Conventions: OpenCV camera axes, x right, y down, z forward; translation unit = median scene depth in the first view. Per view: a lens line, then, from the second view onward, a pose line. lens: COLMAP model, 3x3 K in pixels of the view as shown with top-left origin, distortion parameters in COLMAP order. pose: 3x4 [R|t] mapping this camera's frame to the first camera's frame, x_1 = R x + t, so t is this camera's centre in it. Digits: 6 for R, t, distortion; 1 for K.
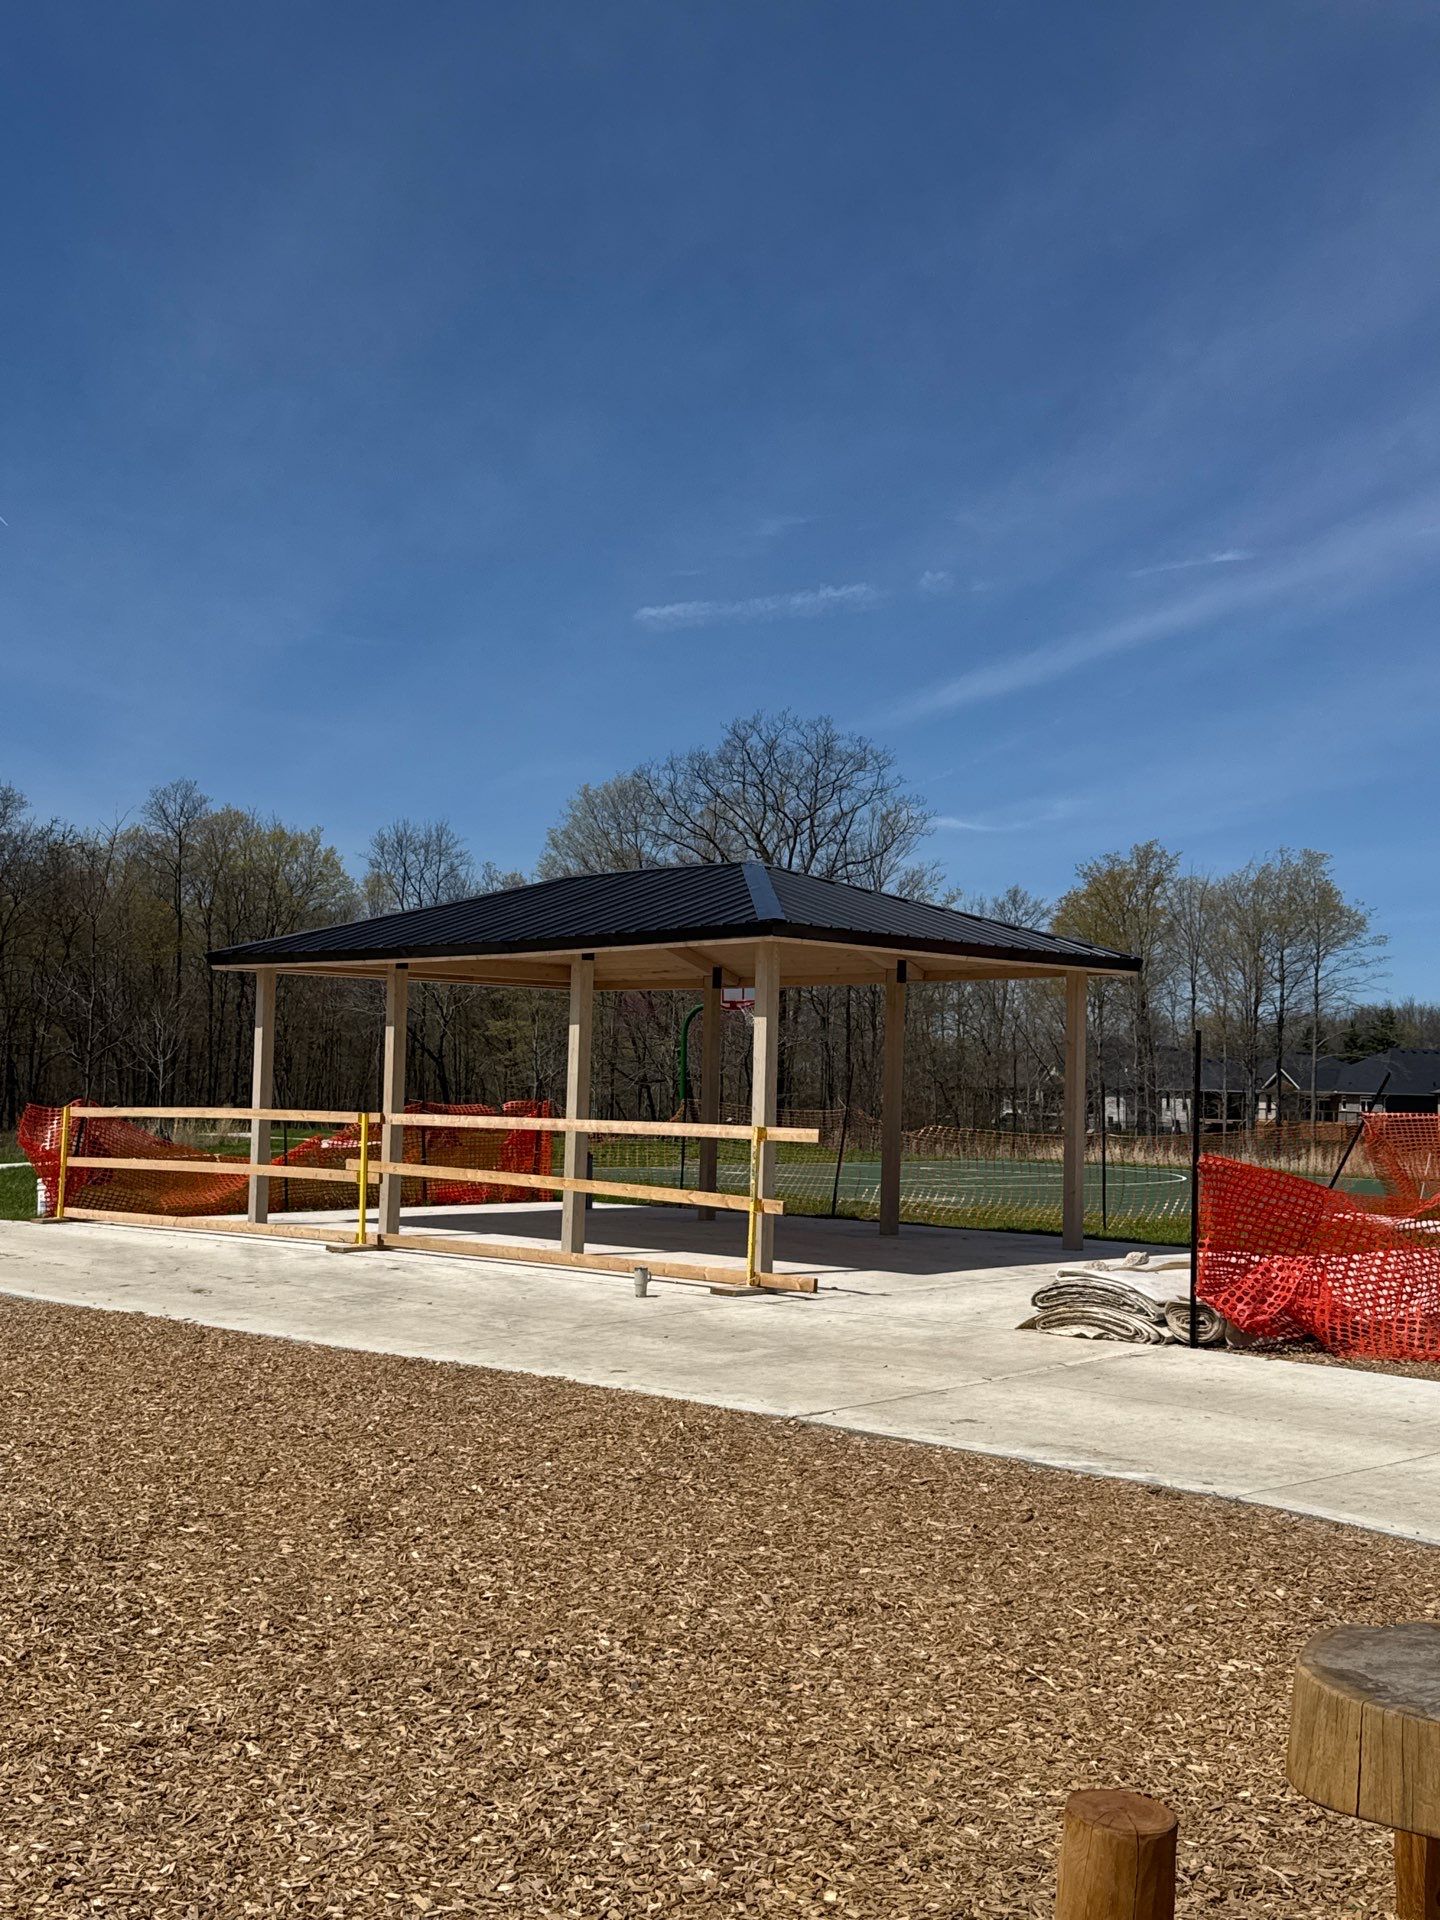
lens RADIAL K [[2010.8, 0, 787.9], [0, 2010.8, 898.5], [0, 0, 1]] dist [0.226192, -0.829543]
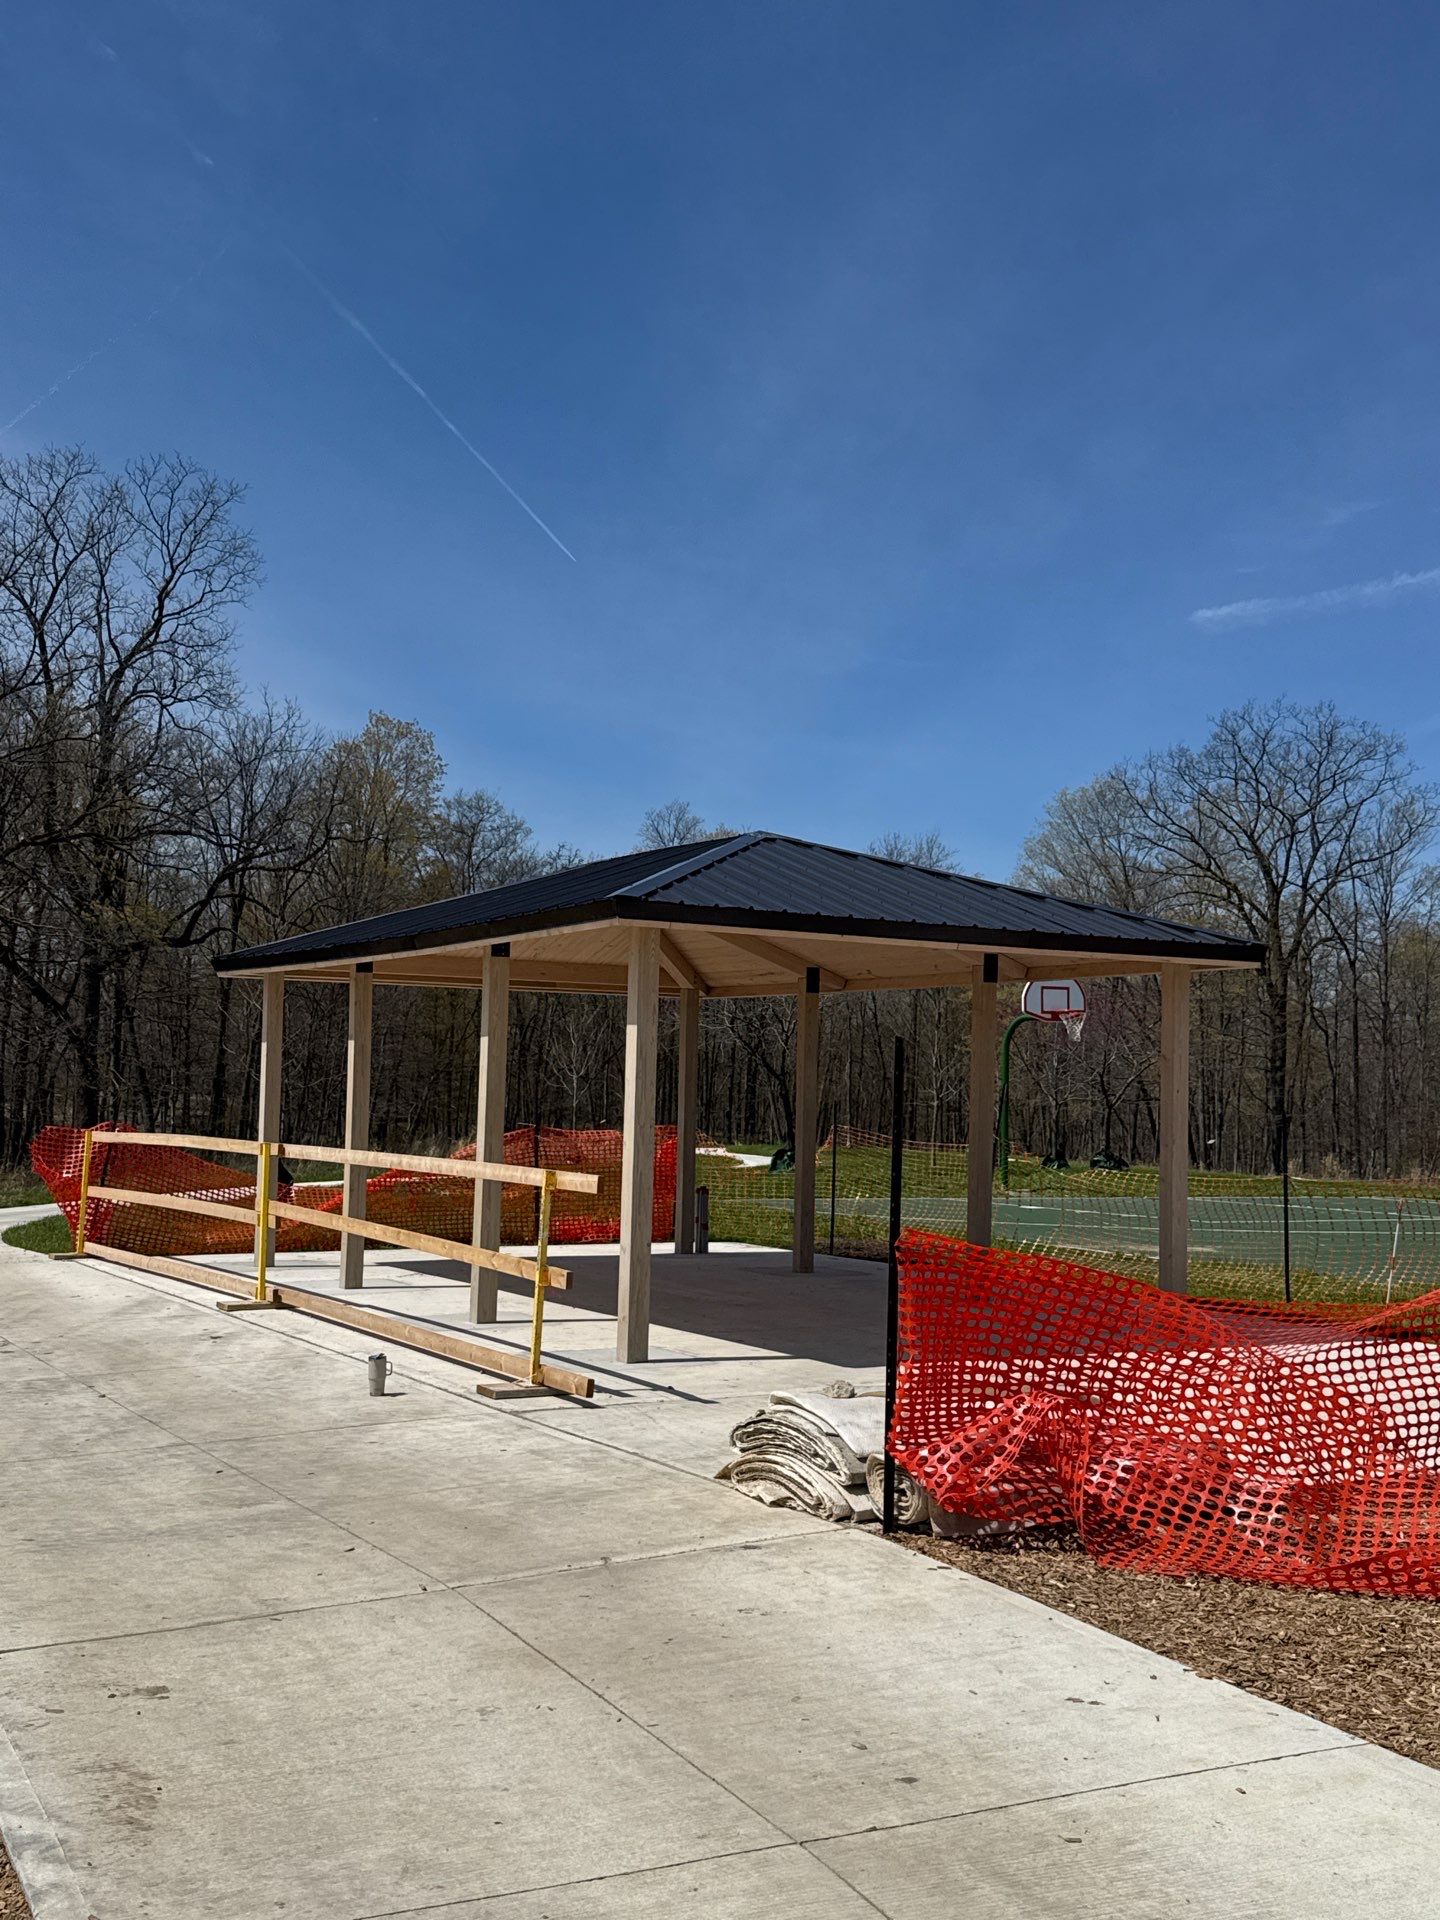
lens RADIAL K [[2010.8, 0, 787.9], [0, 2010.8, 898.5], [0, 0, 1]] dist [0.226192, -0.829543]
pose [[0.958555, -0.025735, -0.283743, 0.189627], [0.023354, 0.999658, -0.011773, 0.015230], [0.283949, 0.004659, 0.958828, 0.200662]]
